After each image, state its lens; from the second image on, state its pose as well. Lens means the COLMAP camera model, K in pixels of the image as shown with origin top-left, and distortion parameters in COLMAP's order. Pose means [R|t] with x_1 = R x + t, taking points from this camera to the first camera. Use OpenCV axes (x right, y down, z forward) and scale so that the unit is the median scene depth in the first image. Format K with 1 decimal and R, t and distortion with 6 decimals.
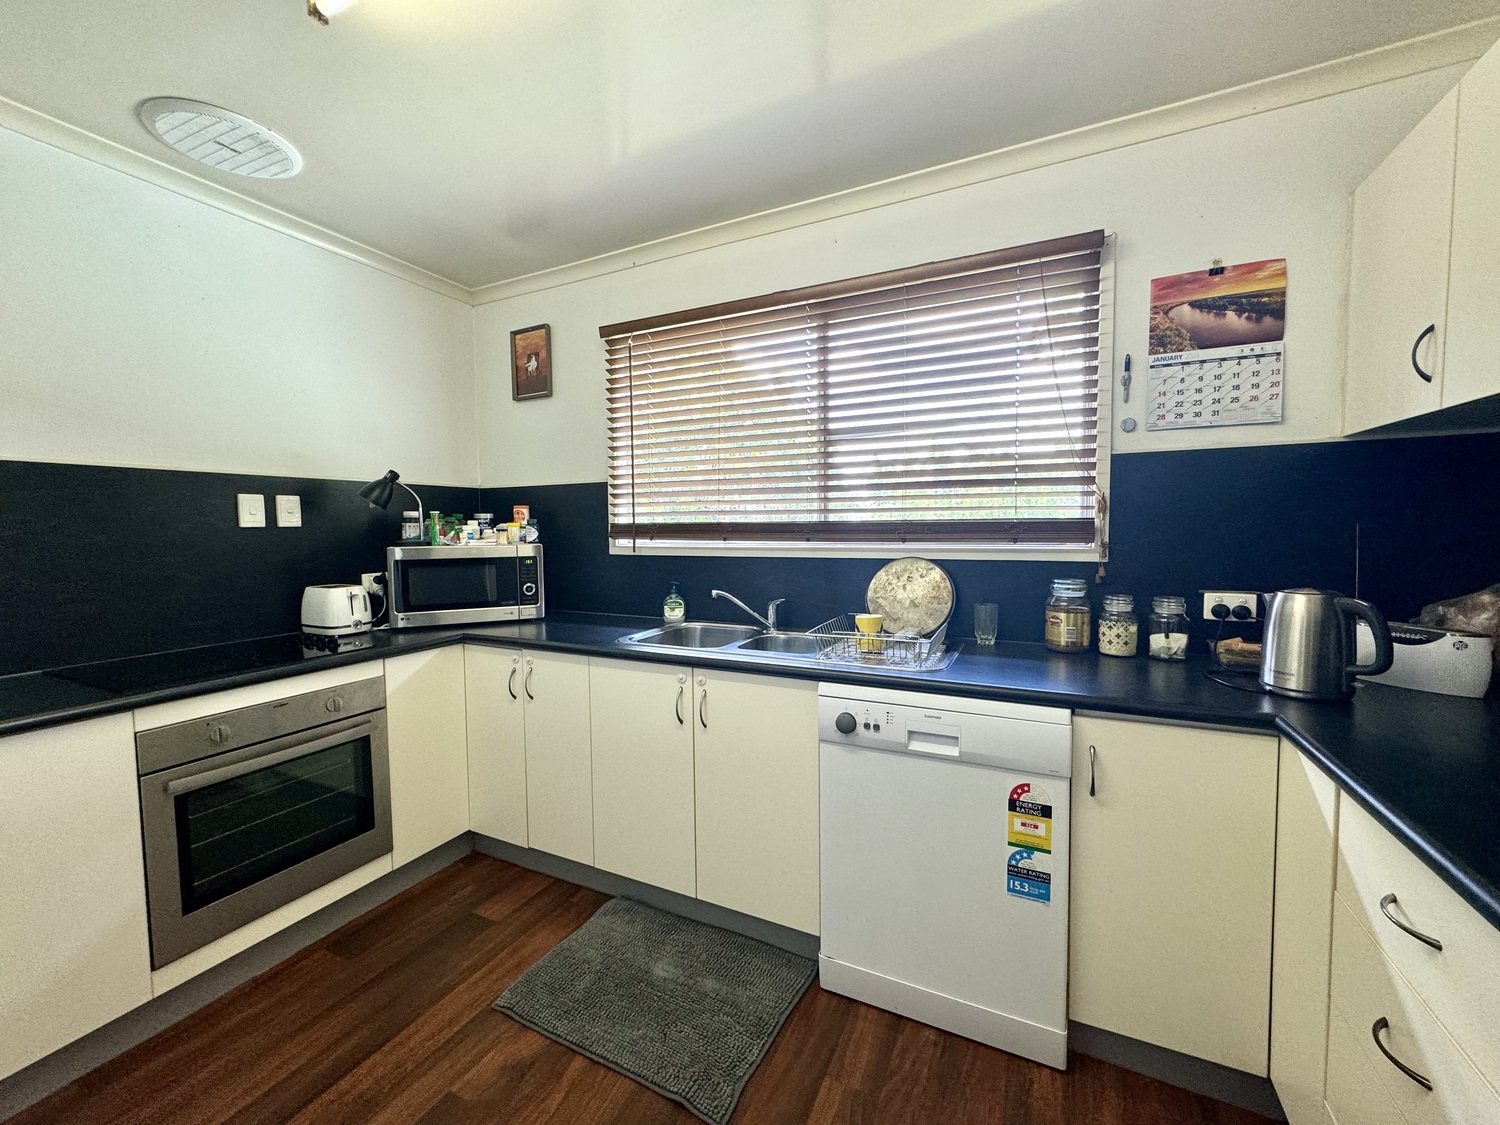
lens RADIAL K [[601.5, 0, 748.2], [0, 601.5, 561.4], [0, 0, 1]] dist [-0.001619, -0.000089]
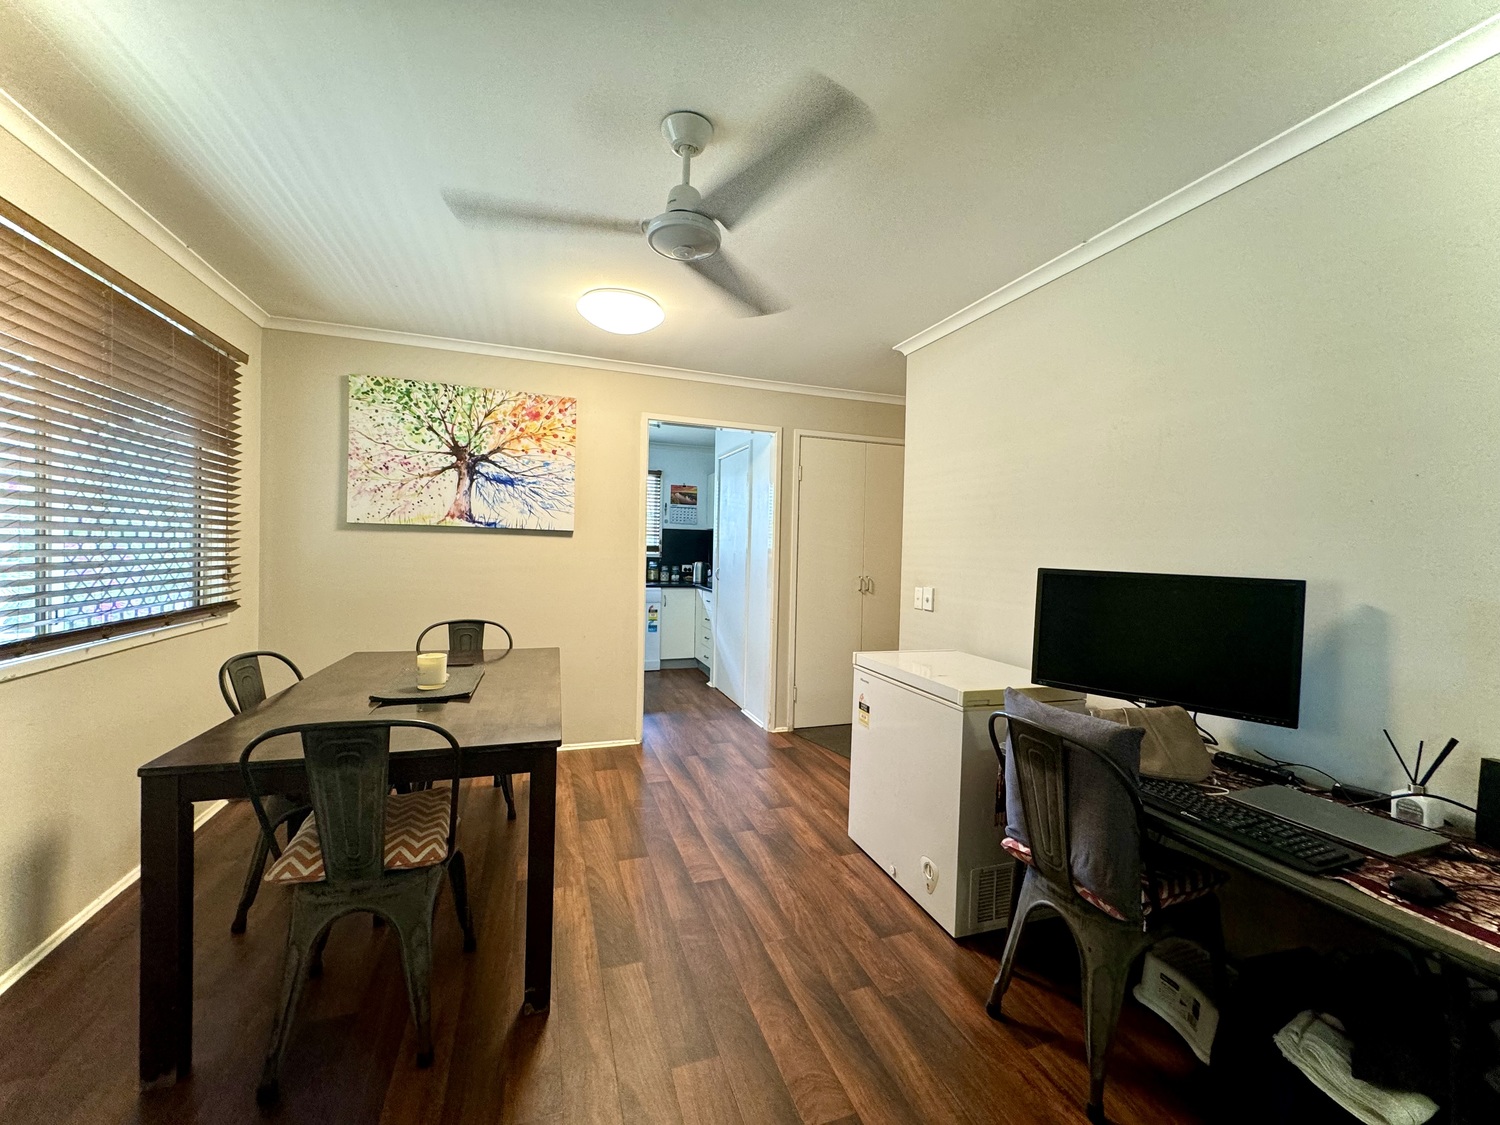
lens RADIAL K [[647.4, 0, 757.2], [0, 647.4, 556.7], [0, 0, 1]] dist [0.001743, 0.000502]
pose [[0.699683, 0.010291, 0.714379, -1.949462], [0.008809, 0.999696, -0.023029, 0.099857], [-0.714399, 0.022406, 0.699380, -2.346768]]
